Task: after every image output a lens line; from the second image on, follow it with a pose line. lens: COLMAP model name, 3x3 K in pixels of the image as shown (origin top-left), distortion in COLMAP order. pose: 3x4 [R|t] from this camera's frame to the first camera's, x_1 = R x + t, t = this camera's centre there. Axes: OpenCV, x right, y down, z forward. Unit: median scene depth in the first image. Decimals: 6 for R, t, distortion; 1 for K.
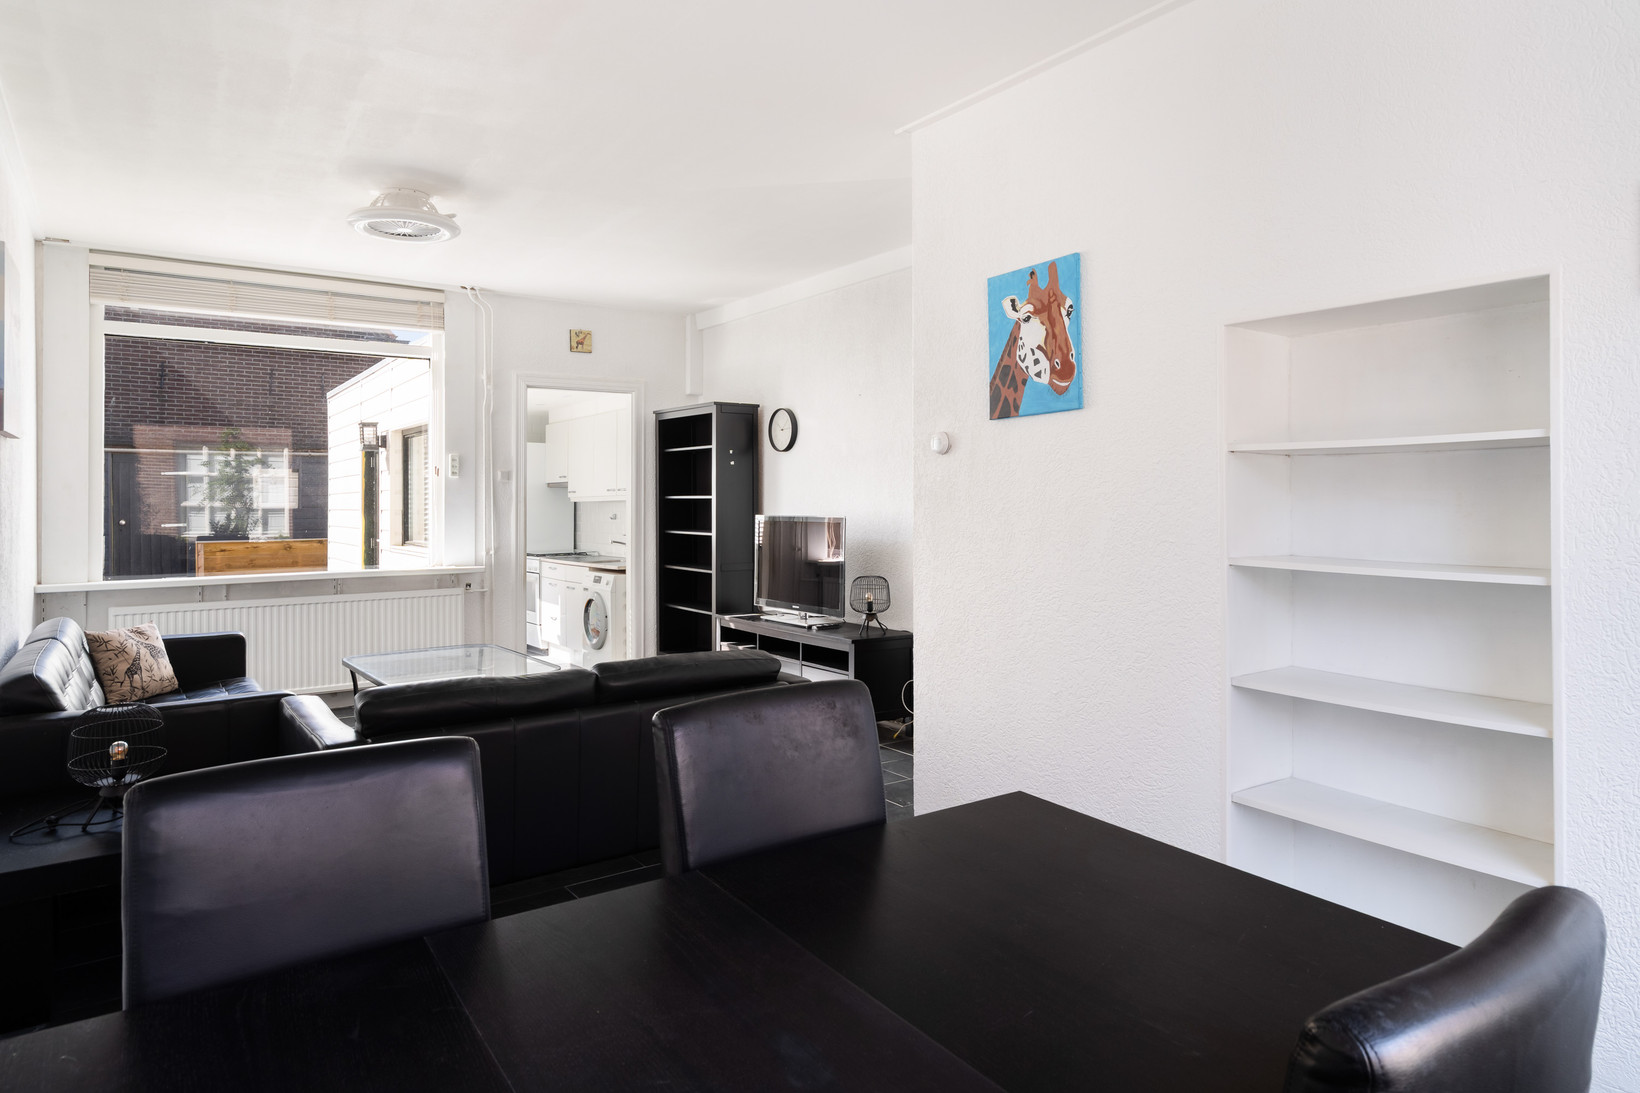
lens RADIAL K [[986.9, 0, 819.9], [0, 986.9, 492.4], [0, 0, 1]] dist [0.000832, 0.000480]
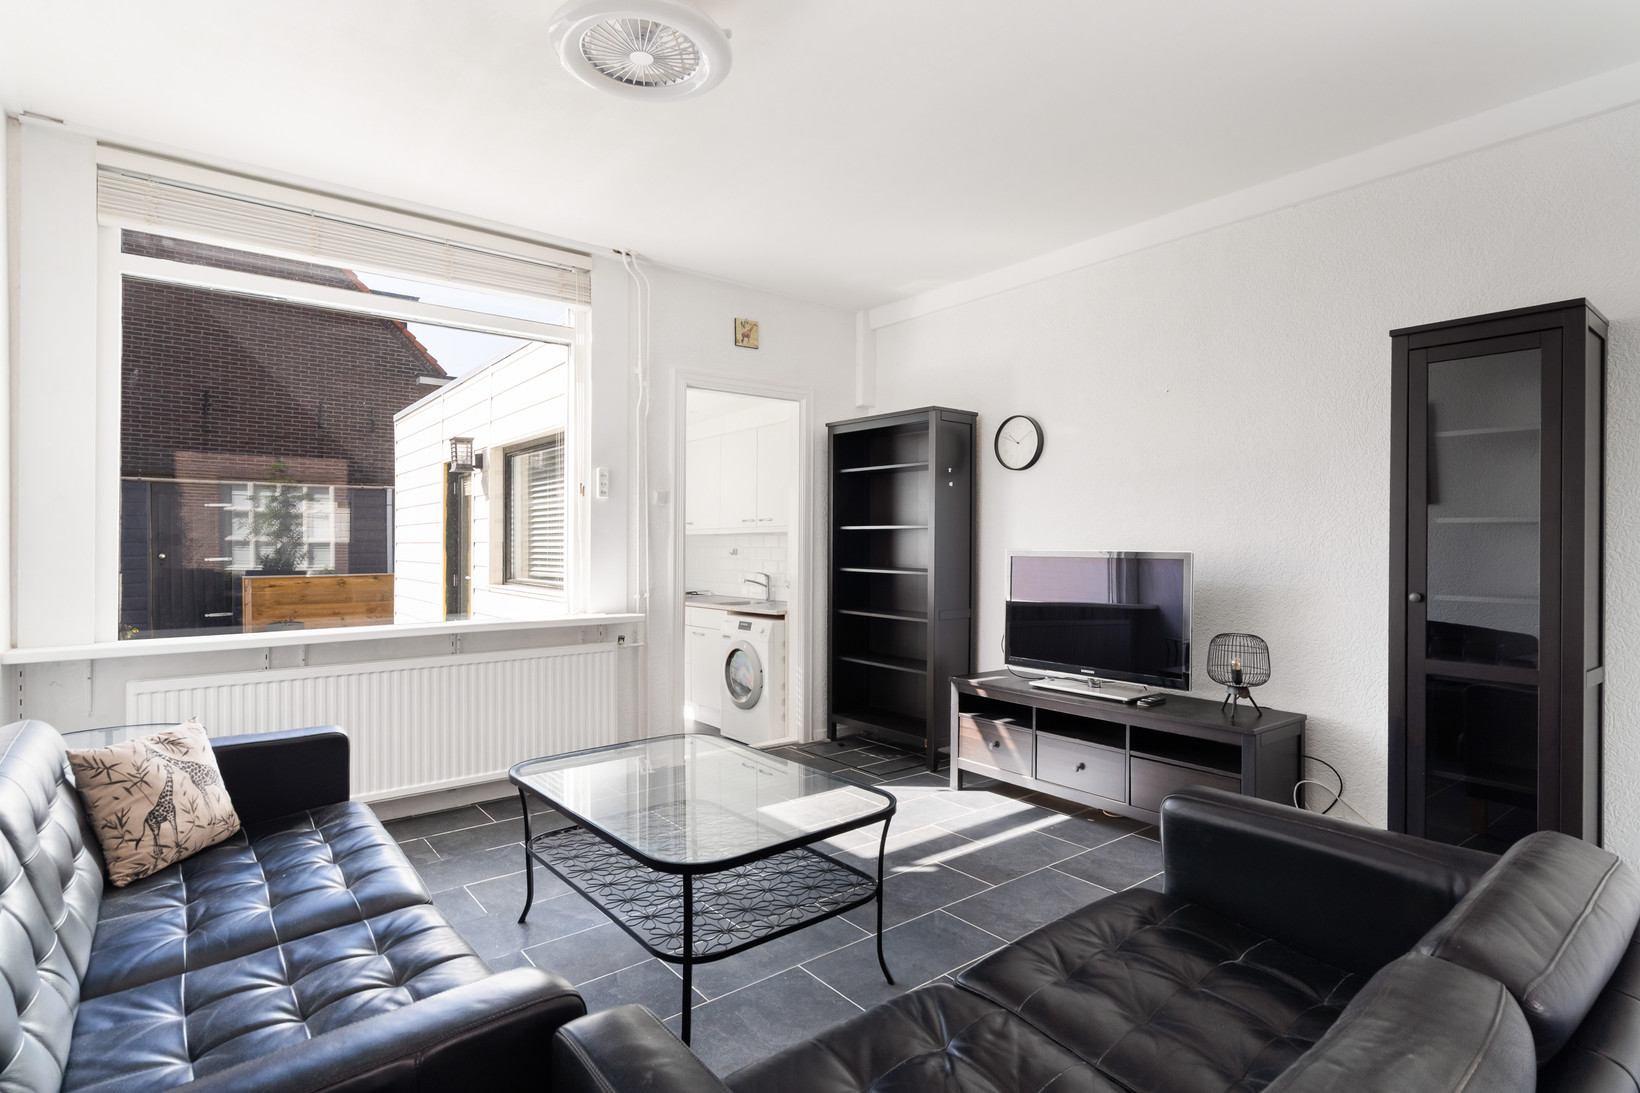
lens RADIAL K [[820.9, 0, 817.3], [0, 820.9, 541.6], [0, 0, 1]] dist [0.000539, 0.000153]
pose [[0.998549, 0.005983, 0.053527, -0.234974], [-0.006417, 0.999948, 0.007939, 0.012293], [-0.053476, -0.008271, 0.998535, 0.347706]]
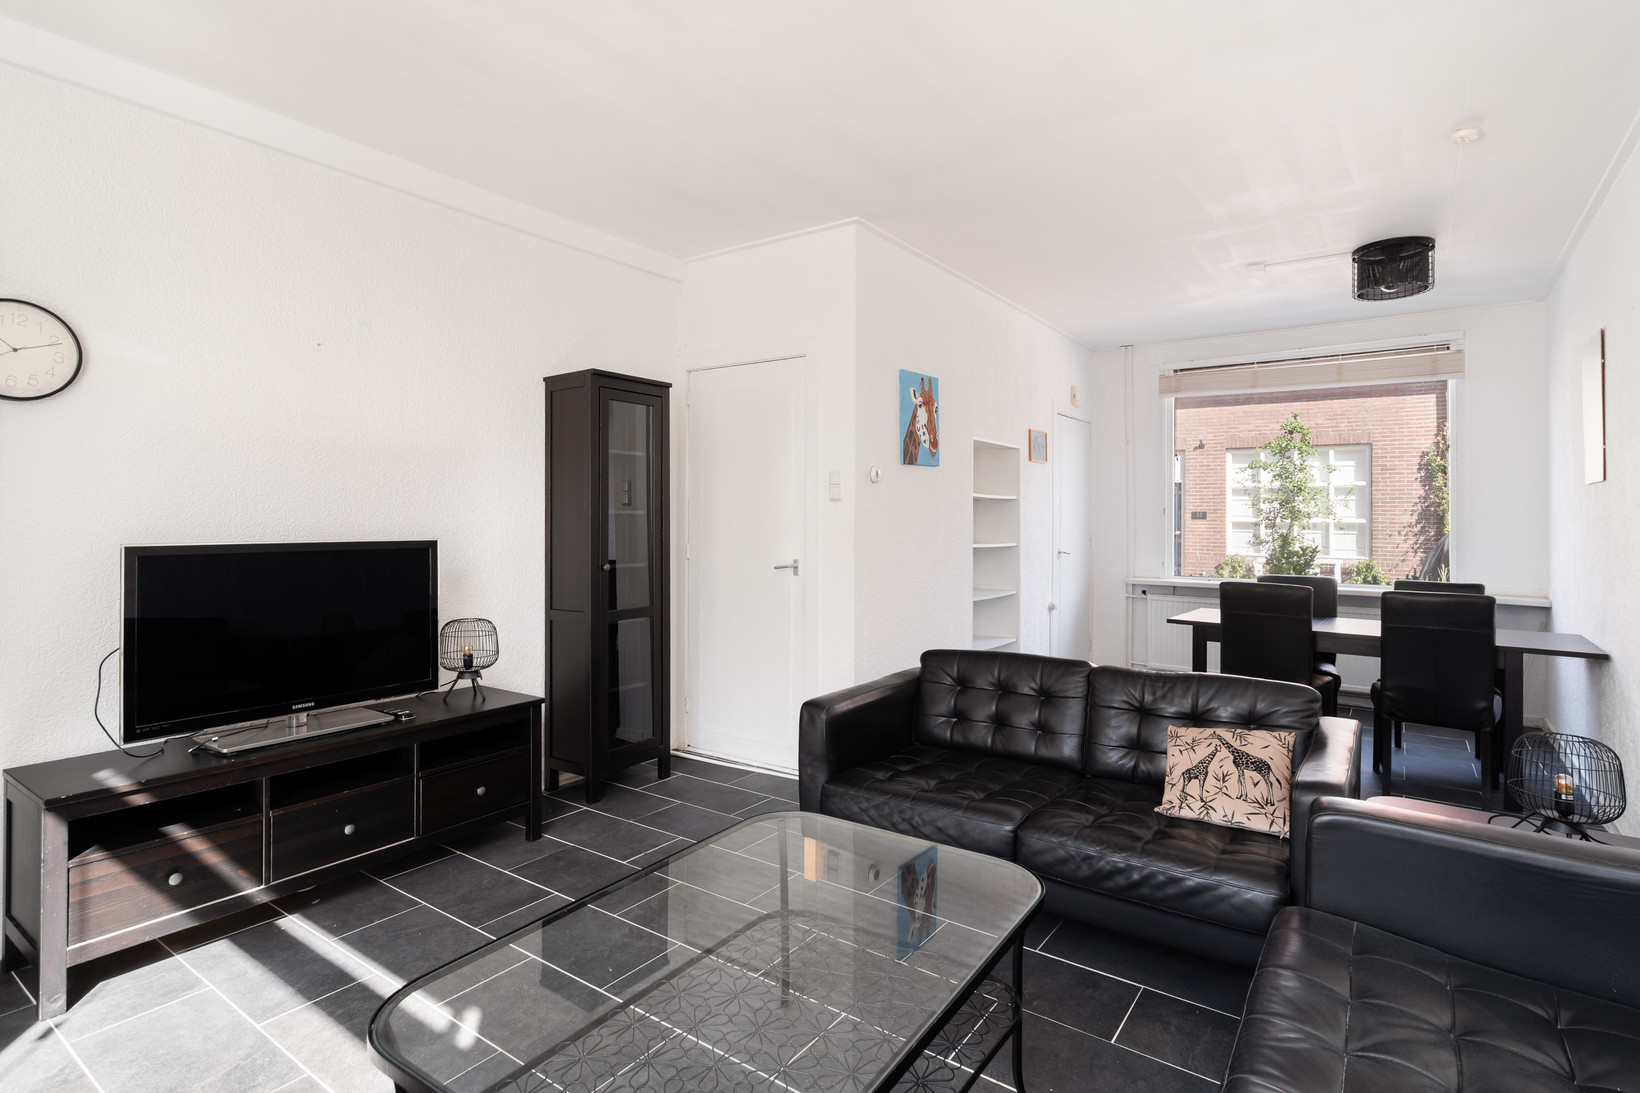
lens RADIAL K [[819.9, 0, 820.2], [0, 819.9, 512.6], [0, 0, 1]] dist [-0.000557, 0.000161]
pose [[-0.330046, 0.009739, 0.943915, -0.494559], [-0.009331, 0.999864, -0.013578, 0.009857], [-0.943919, -0.013289, -0.329910, 0.783610]]
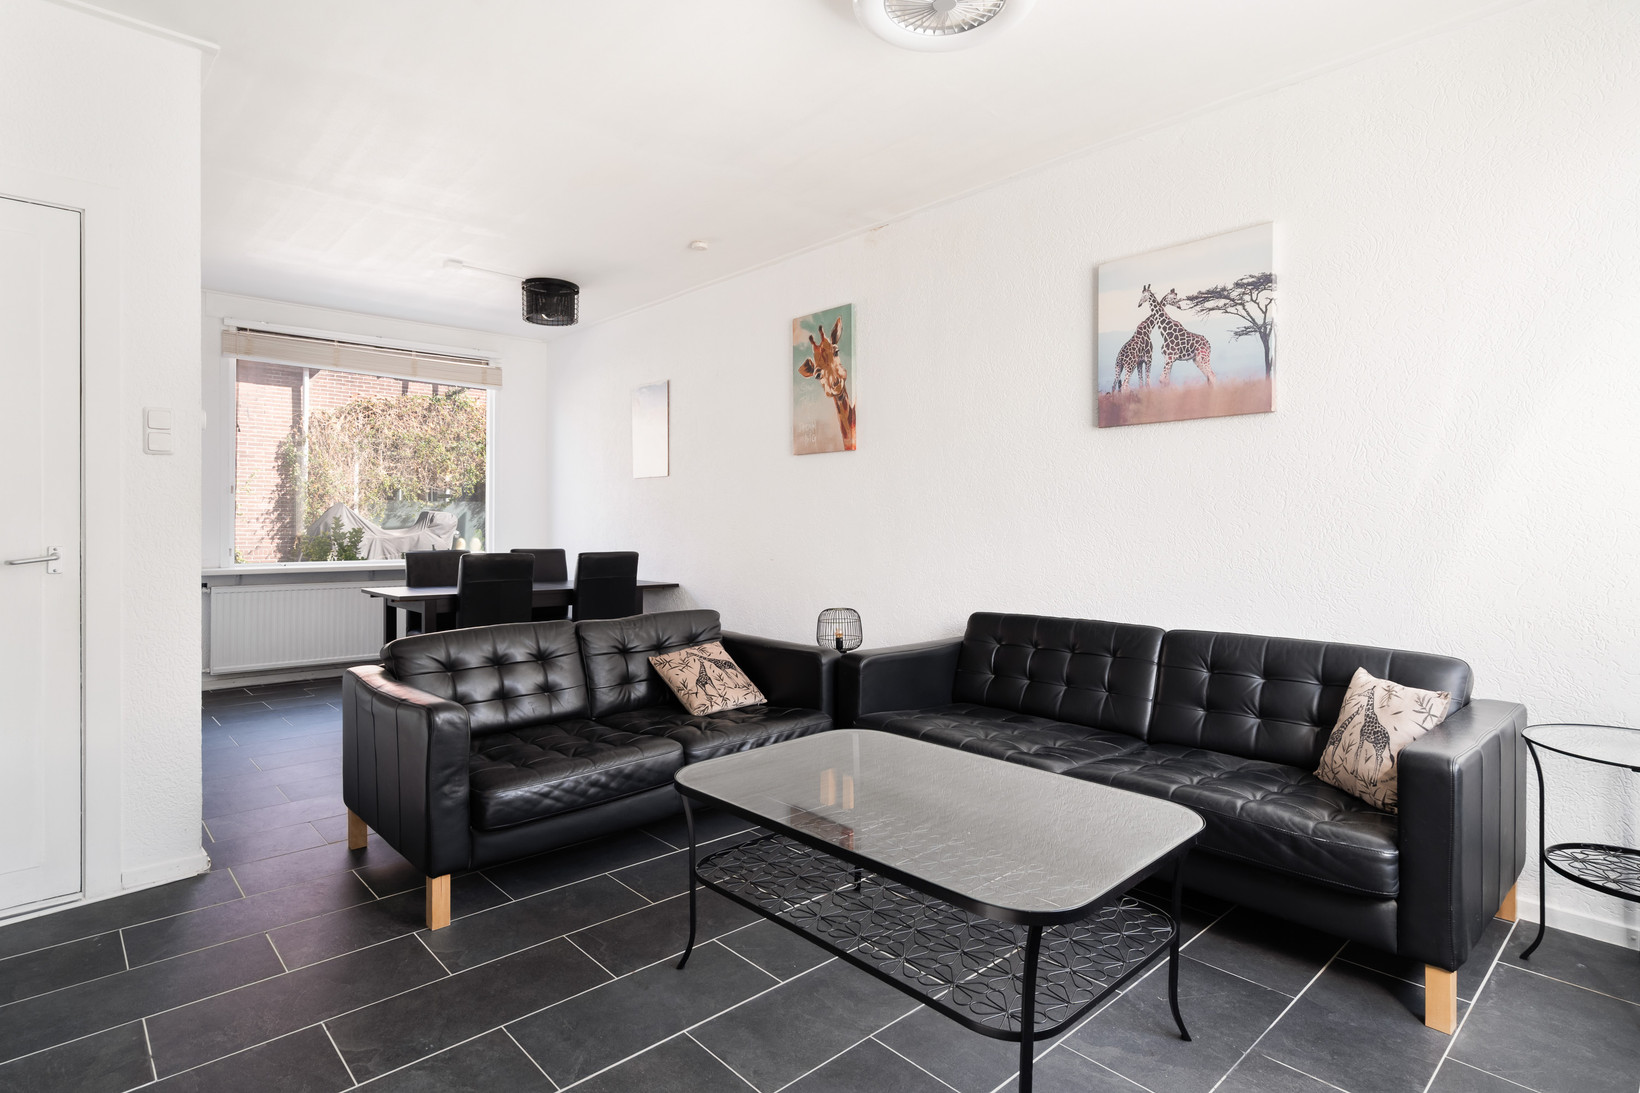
lens RADIAL K [[850.4, 0, 818.5], [0, 850.4, 520.8], [0, 0, 1]] dist [0.009744, 0.001064]
pose [[-0.991411, -0.001154, -0.130778, -0.194982], [-0.000616, 0.999991, -0.004160, 0.026800], [0.130782, -0.004043, -0.991403, 1.024308]]
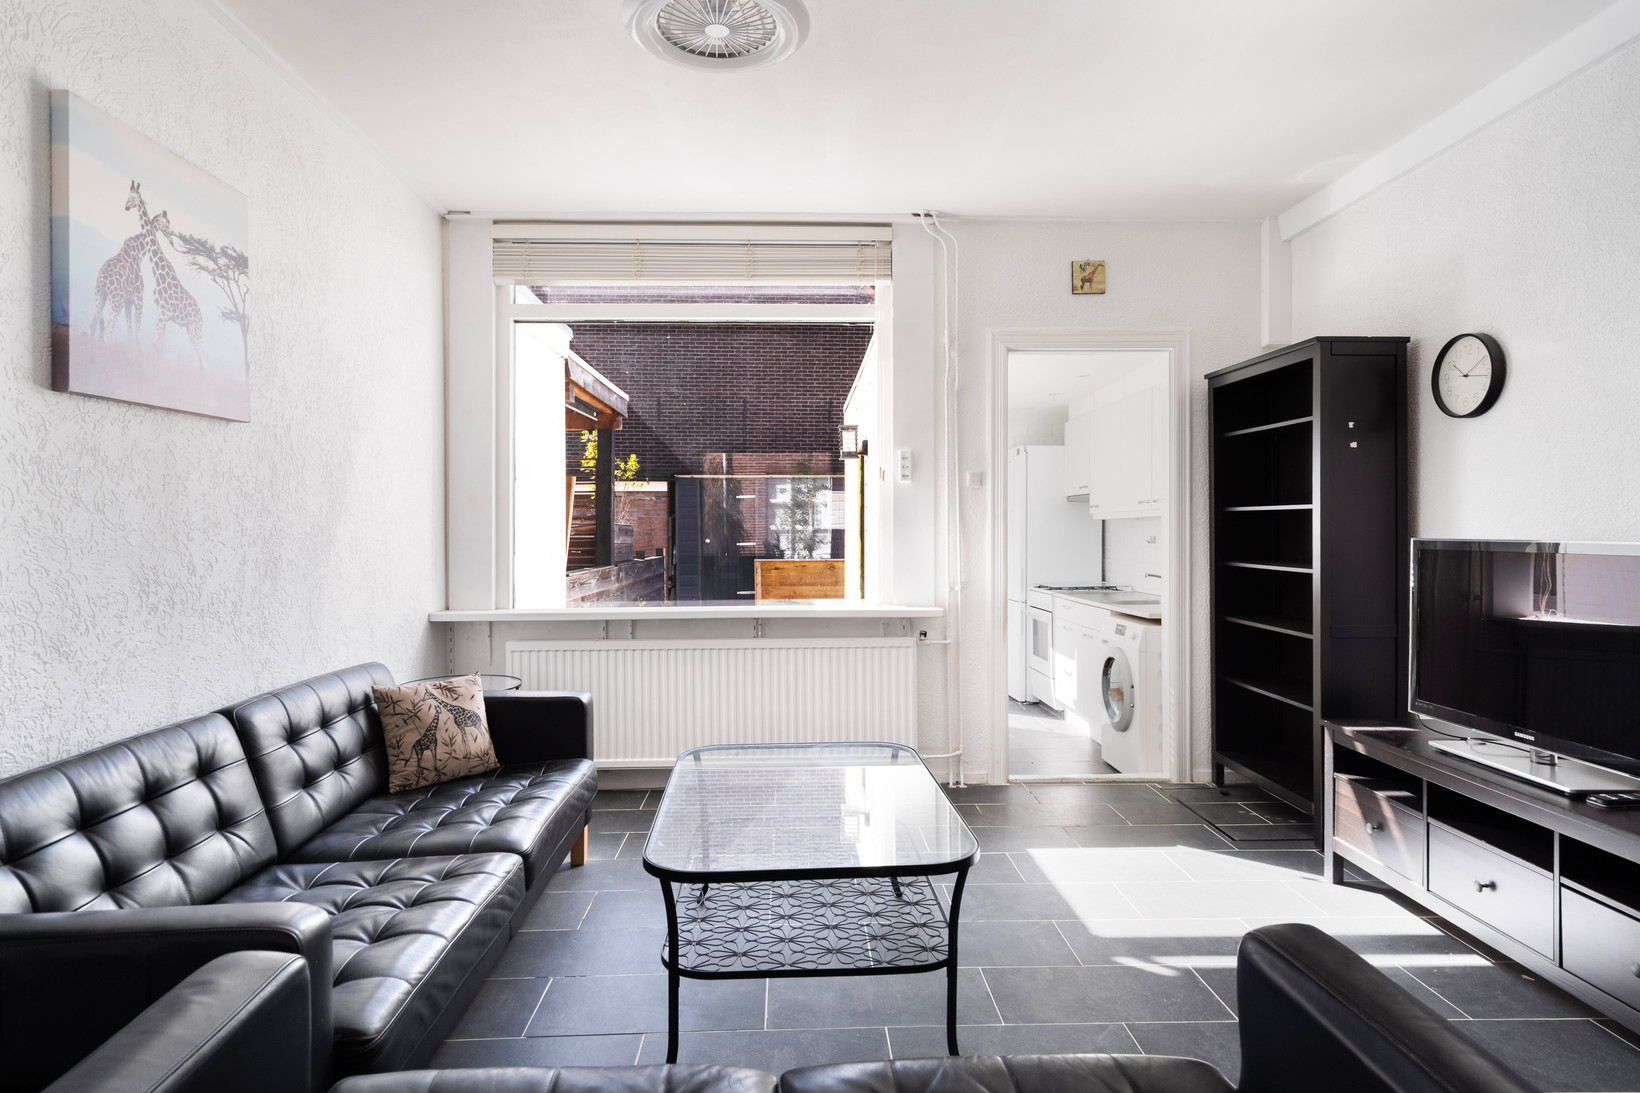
lens RADIAL K [[909.1, 0, 817.8], [0, 909.1, 522.1], [0, 0, 1]] dist [0.006085, 0.000721]
pose [[0.832483, -0.001408, -0.554049, -0.056562], [0.004343, 0.999983, 0.003983, 0.010705], [0.554034, -0.005722, 0.832475, 0.409209]]
